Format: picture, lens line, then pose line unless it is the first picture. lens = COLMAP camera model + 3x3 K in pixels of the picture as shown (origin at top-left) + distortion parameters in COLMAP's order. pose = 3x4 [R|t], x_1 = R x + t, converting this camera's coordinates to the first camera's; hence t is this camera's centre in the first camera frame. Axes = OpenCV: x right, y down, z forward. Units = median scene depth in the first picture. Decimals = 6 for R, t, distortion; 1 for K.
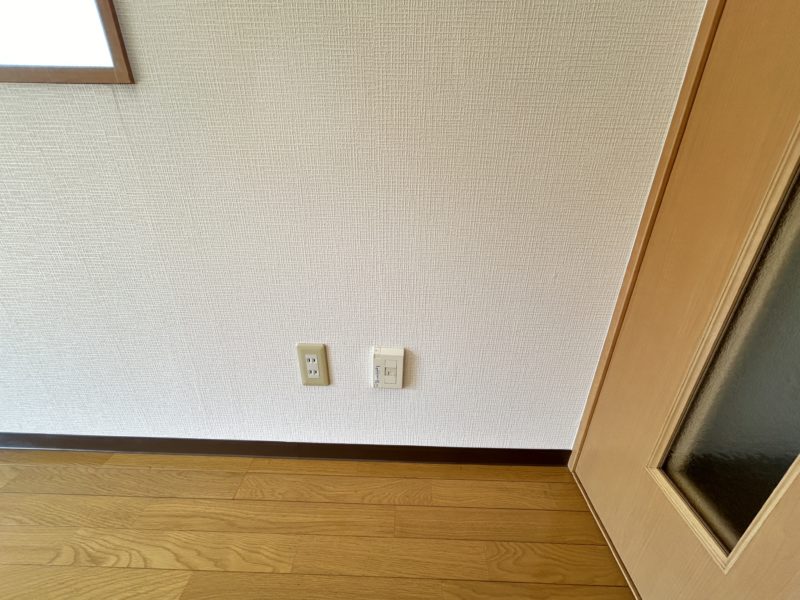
lens RADIAL K [[325.1, 0, 398.9], [0, 325.1, 296.7], [0, 0, 1]] dist [0.001562, 0.001141]
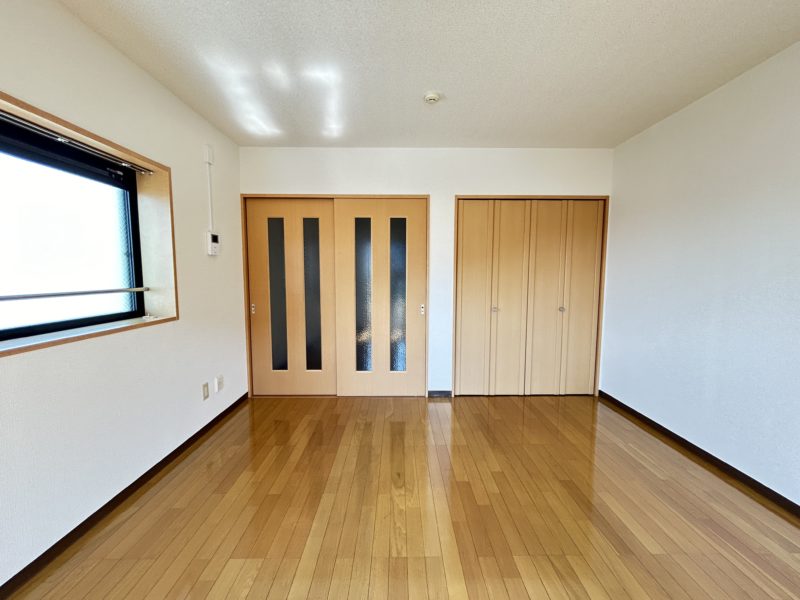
lens RADIAL K [[325.1, 0, 407.1], [0, 325.1, 299.9], [0, 0, 1]] dist [0.001562, 0.001141]
pose [[-0.057756, -0.090193, 0.994248, -3.343442], [0.403467, 0.908847, 0.105884, -0.129401], [-0.913170, 0.407262, -0.016101, -1.040595]]
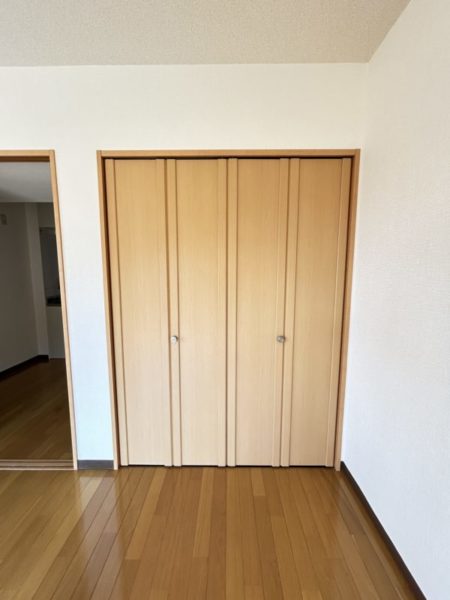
lens RADIAL K [[243.8, 0, 223.7], [0, 243.8, 299.7], [0, 0, 1]] dist [0.001562, 0.001141]
pose [[-0.028516, -0.121437, 0.992189, -1.309998], [0.404986, 0.906075, 0.122536, 0.480327], [-0.913878, 0.405317, 0.023343, -2.550193]]
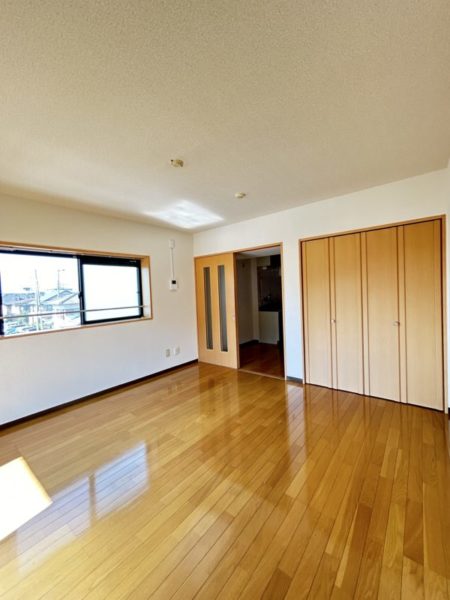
lens RADIAL K [[243.8, 0, 228.0], [0, 243.8, 299.0], [0, 0, 1]] dist [0.001562, 0.001141]
pose [[0.584973, -0.053463, 0.809289, -3.516685], [0.368144, 0.906613, -0.206211, 0.693786], [-0.722687, 0.418563, 0.550026, -3.095909]]
